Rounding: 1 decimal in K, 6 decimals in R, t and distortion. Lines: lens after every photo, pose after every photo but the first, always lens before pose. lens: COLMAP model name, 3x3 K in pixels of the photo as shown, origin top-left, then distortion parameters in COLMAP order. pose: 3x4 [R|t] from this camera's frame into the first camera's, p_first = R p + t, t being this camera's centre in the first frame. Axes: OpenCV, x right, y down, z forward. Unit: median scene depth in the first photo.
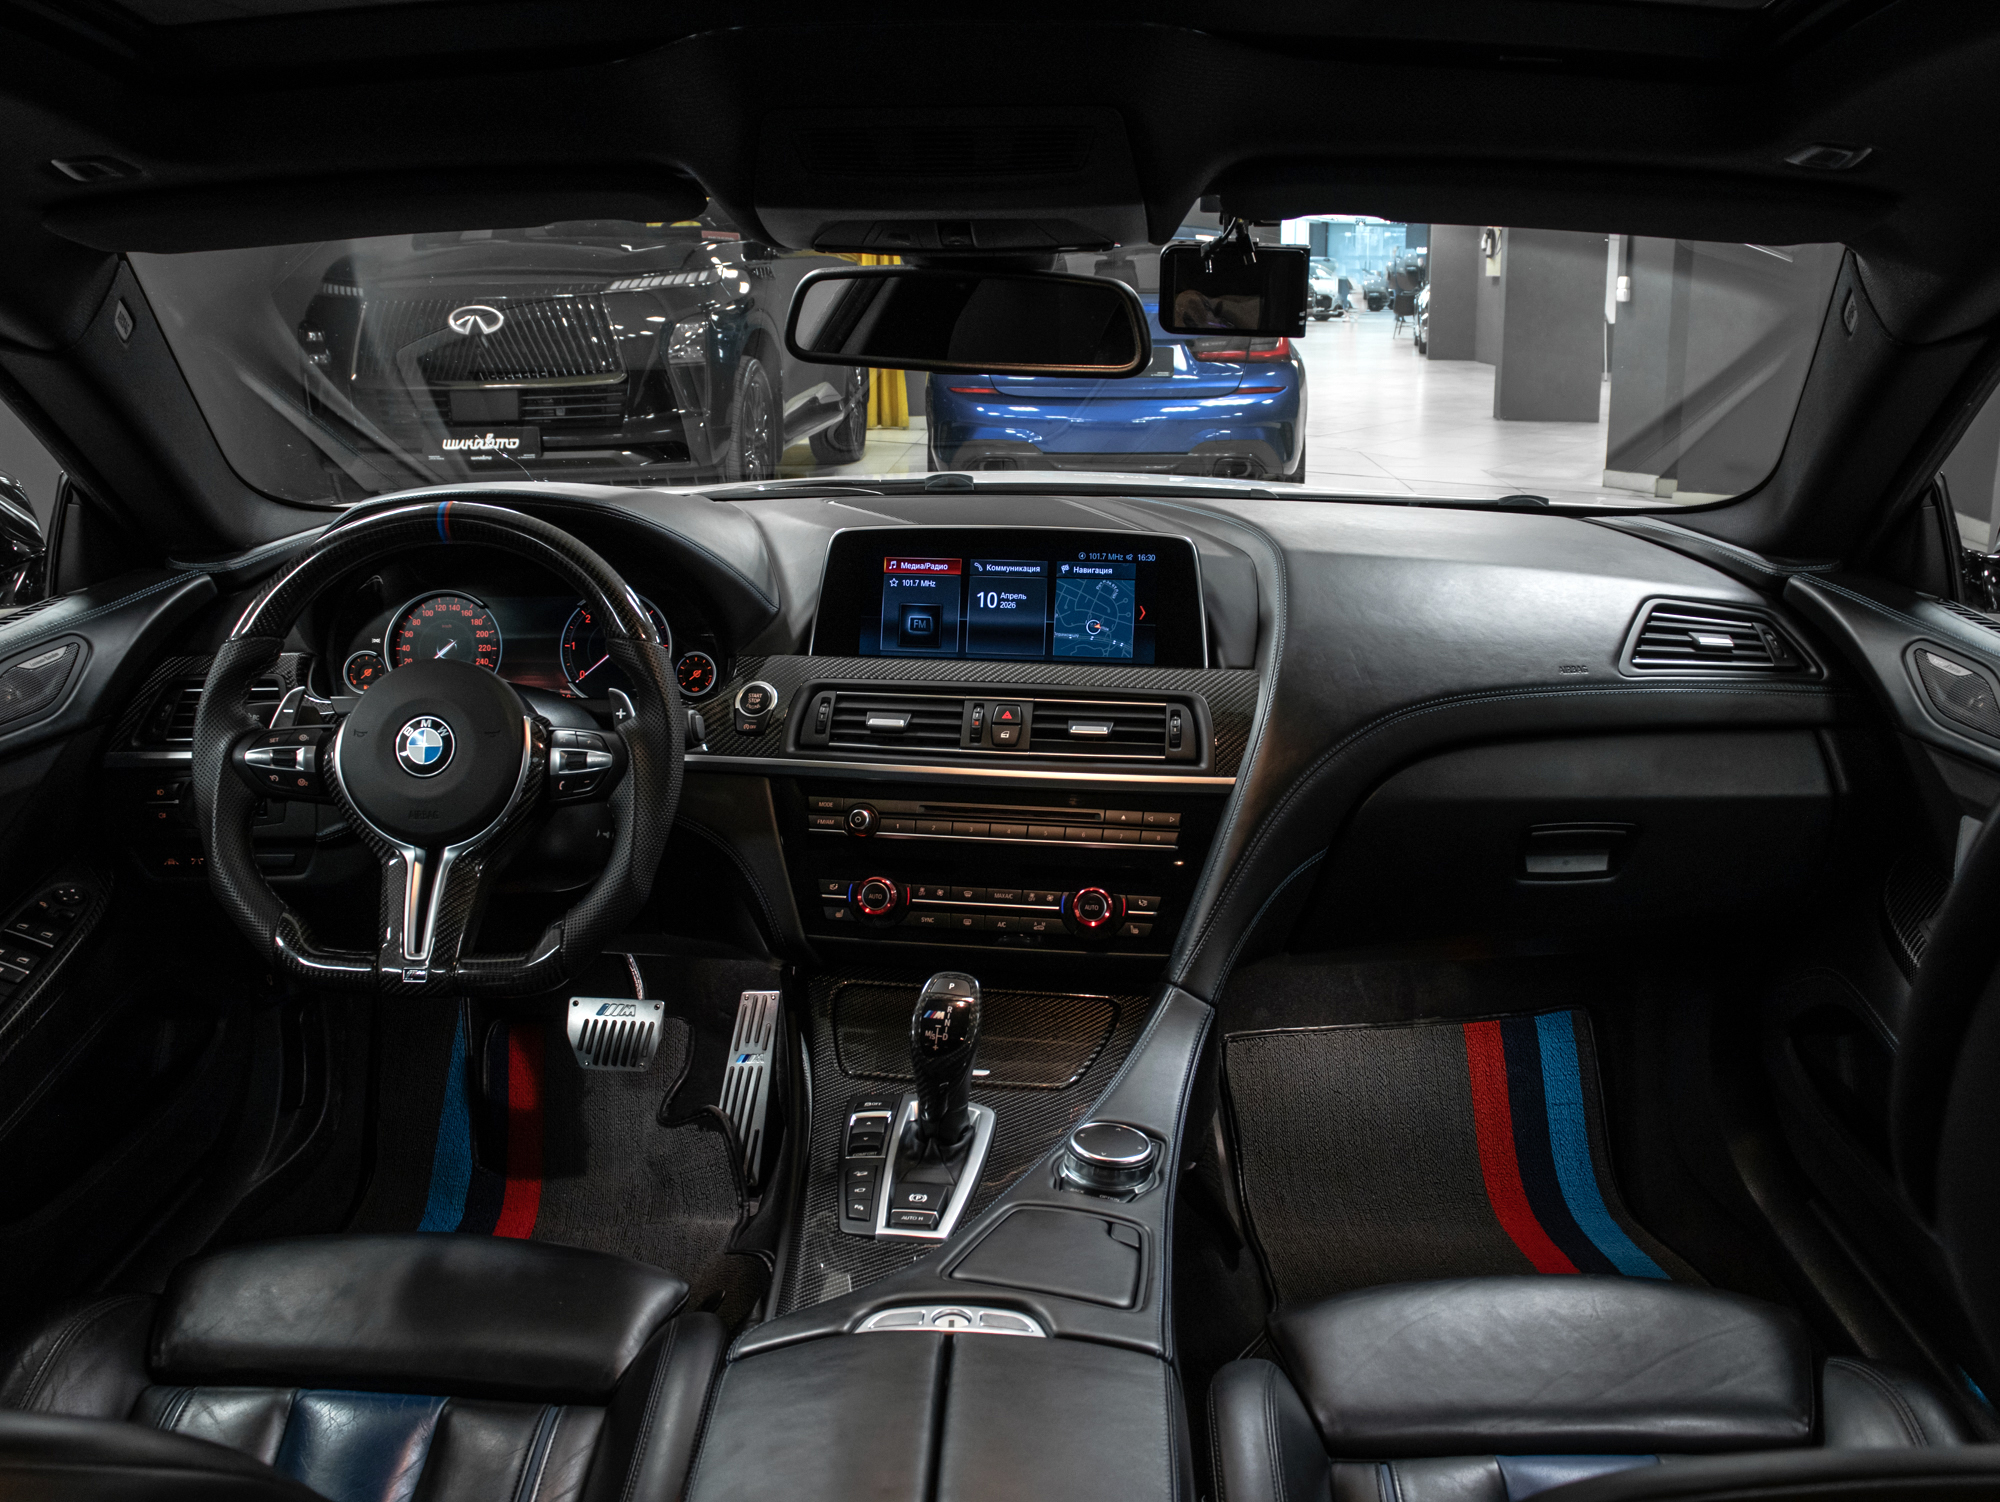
lens RADIAL K [[2047.8, 0, 996.6], [0, 2047.8, 674.8], [0, 0, 1]] dist [-0.129585, 0.039452]
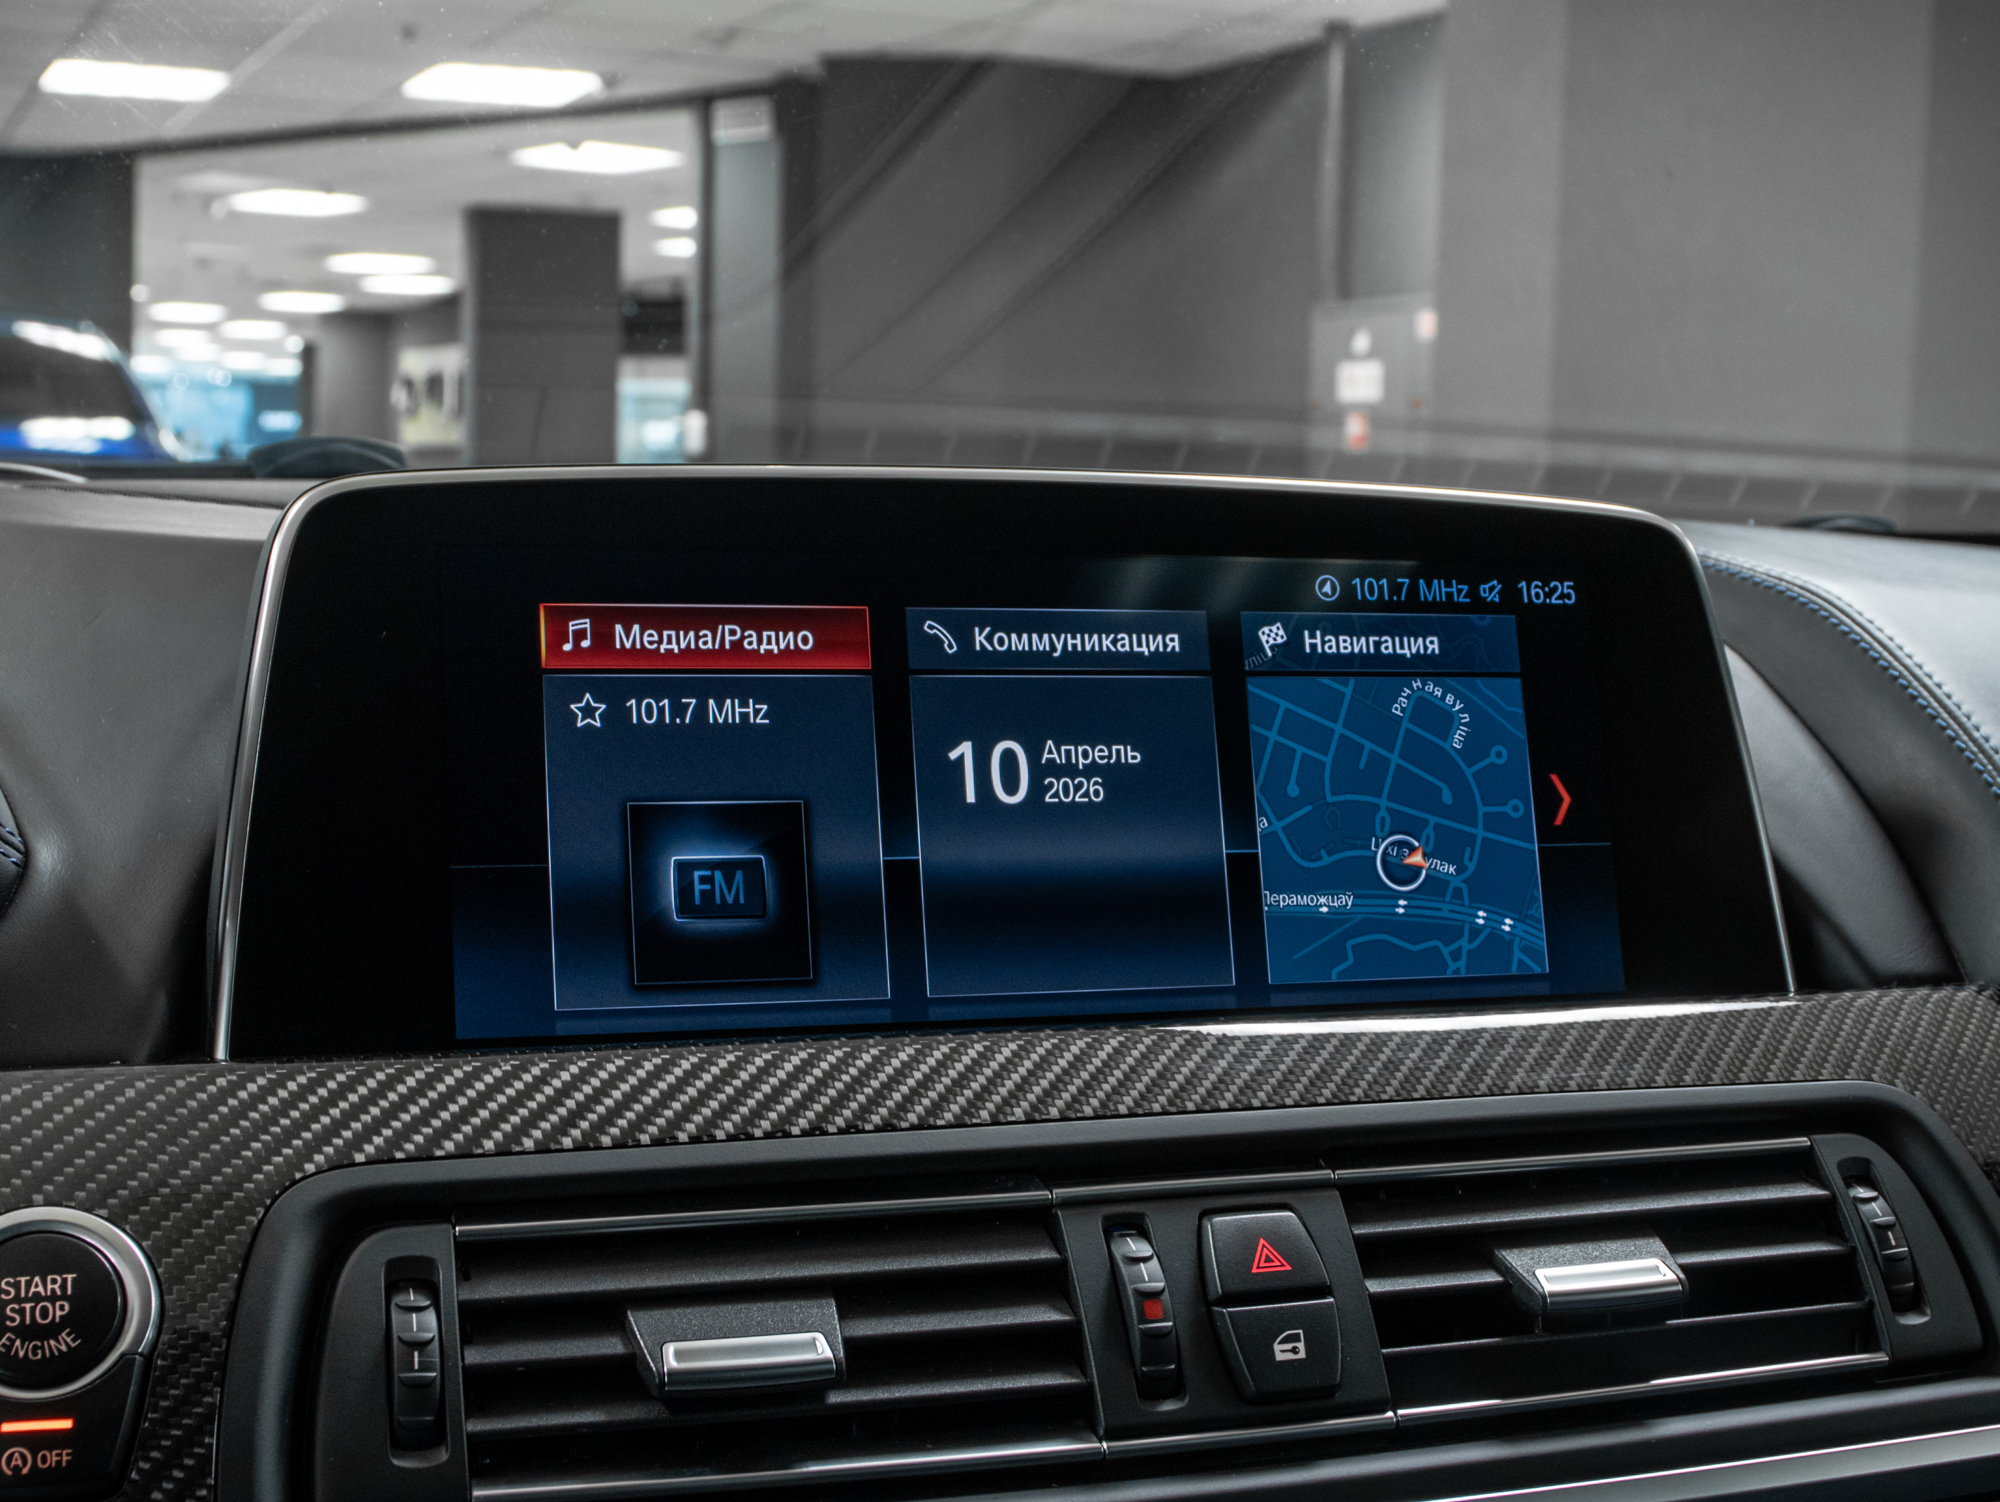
lens RADIAL K [[2709.0, 0, 1000.0], [0, 2709.0, 751.0], [0, 0, 1]] dist [-0.111062, 0.020030]
pose [[0.874488, -0.020770, 0.484602, -0.158566], [0.073550, 0.993208, -0.090156, -0.010545], [-0.479438, 0.114482, 0.870077, 0.731880]]
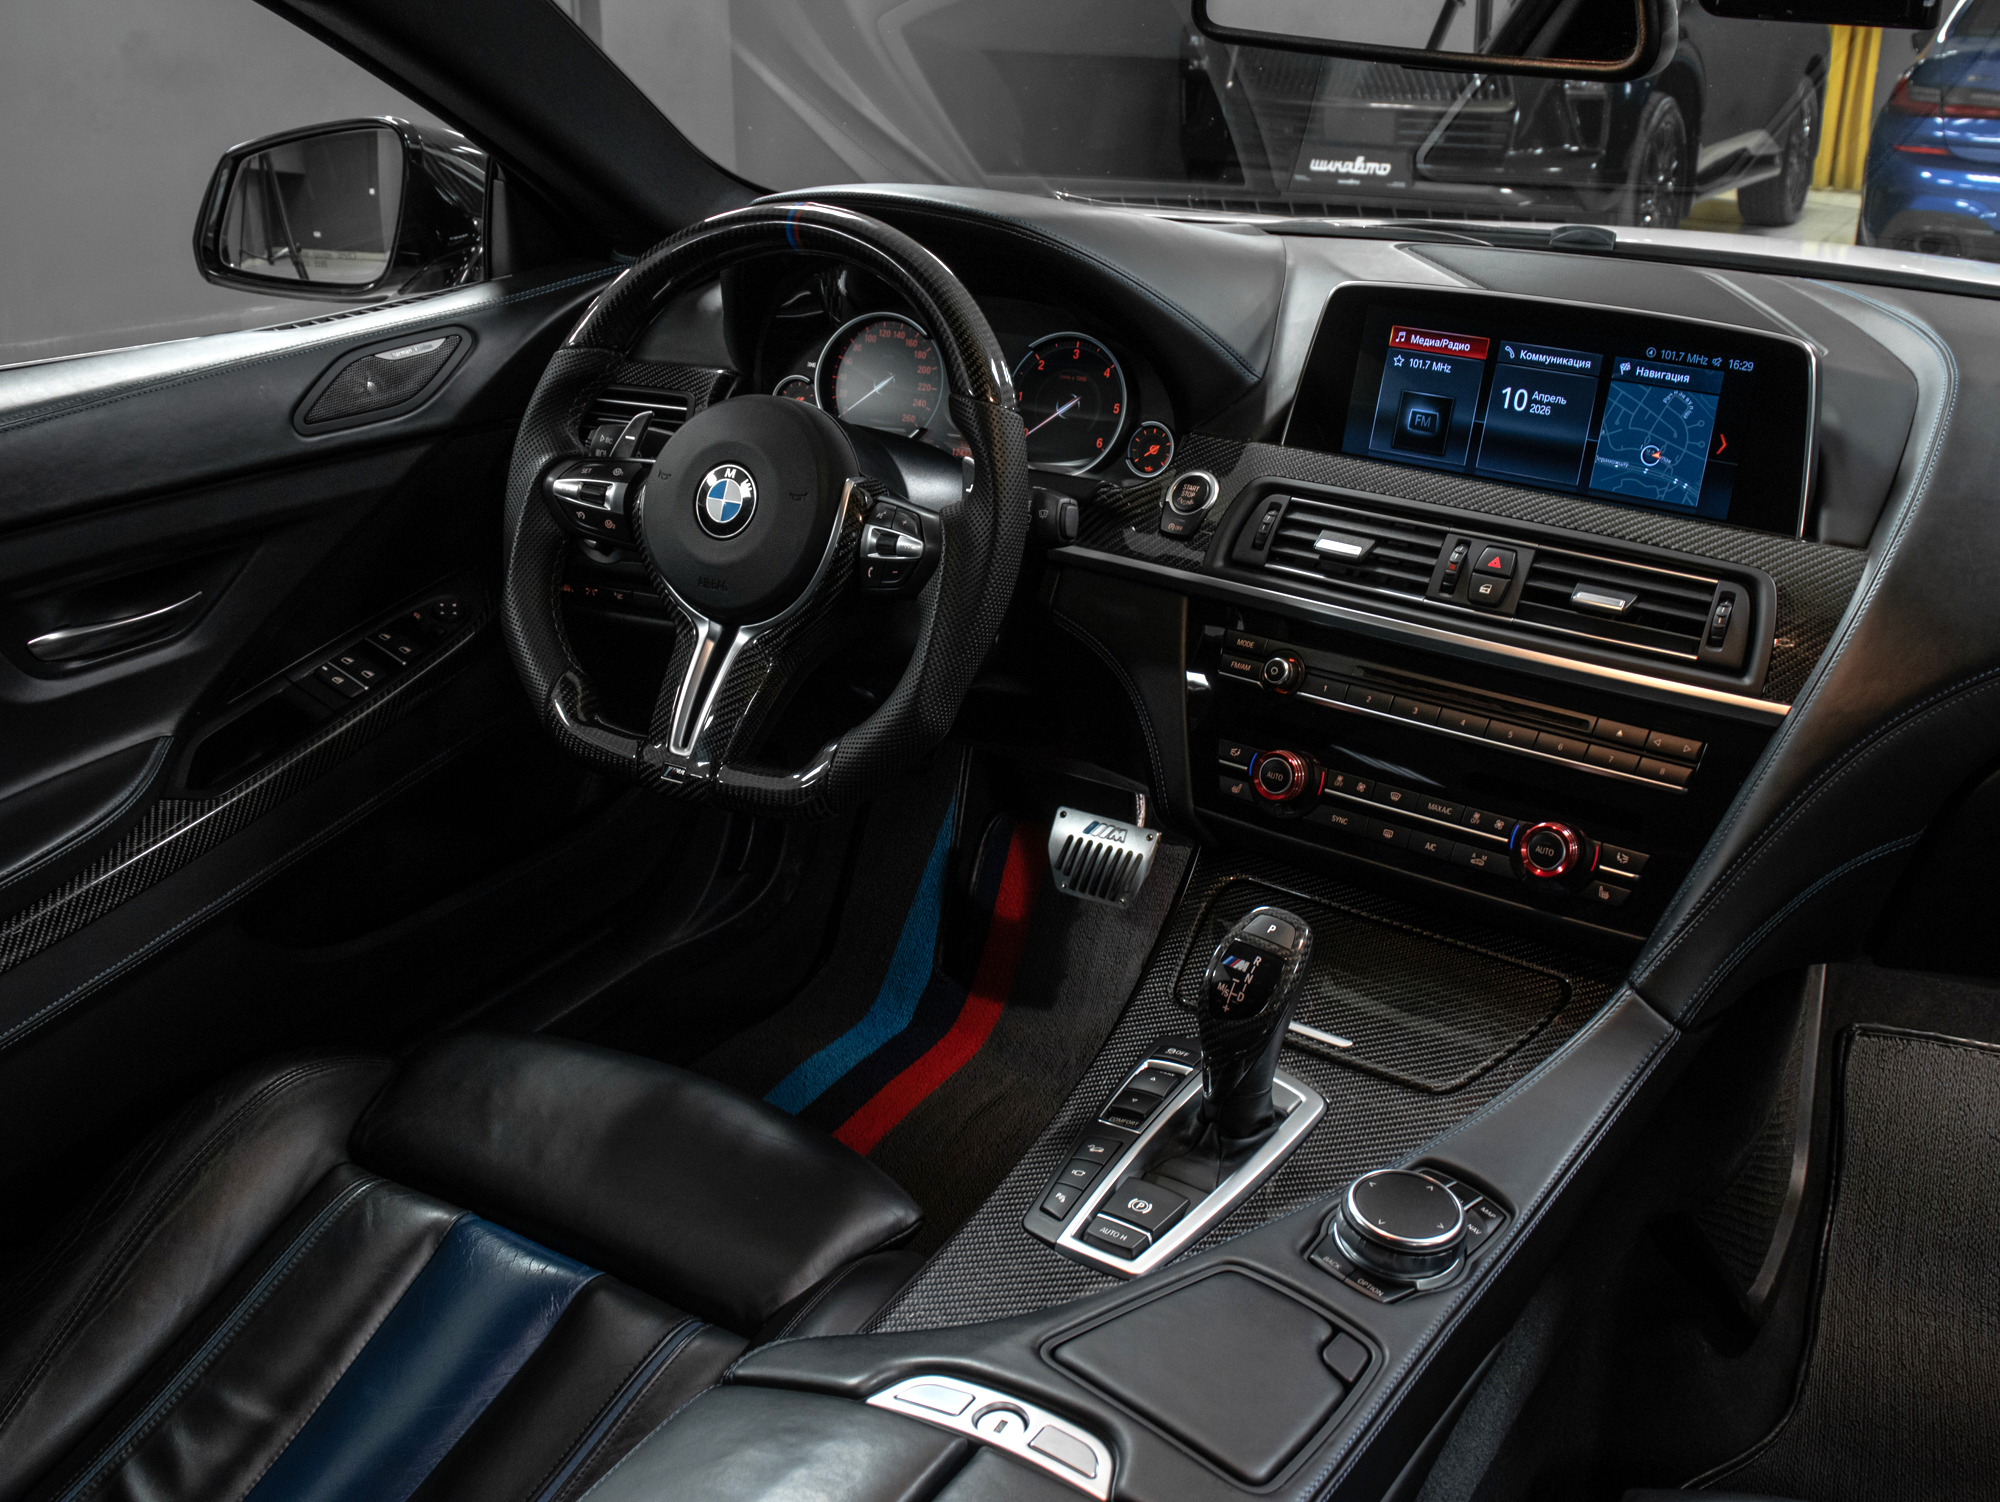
lens RADIAL K [[2047.8, 0, 996.6], [0, 2047.8, 674.8], [0, 0, 1]] dist [-0.129585, 0.039452]
pose [[0.883119, 0.169419, -0.437491, 0.165157], [-0.112525, 0.981790, 0.153057, -0.030254], [0.455455, -0.085939, 0.886101, 0.278196]]
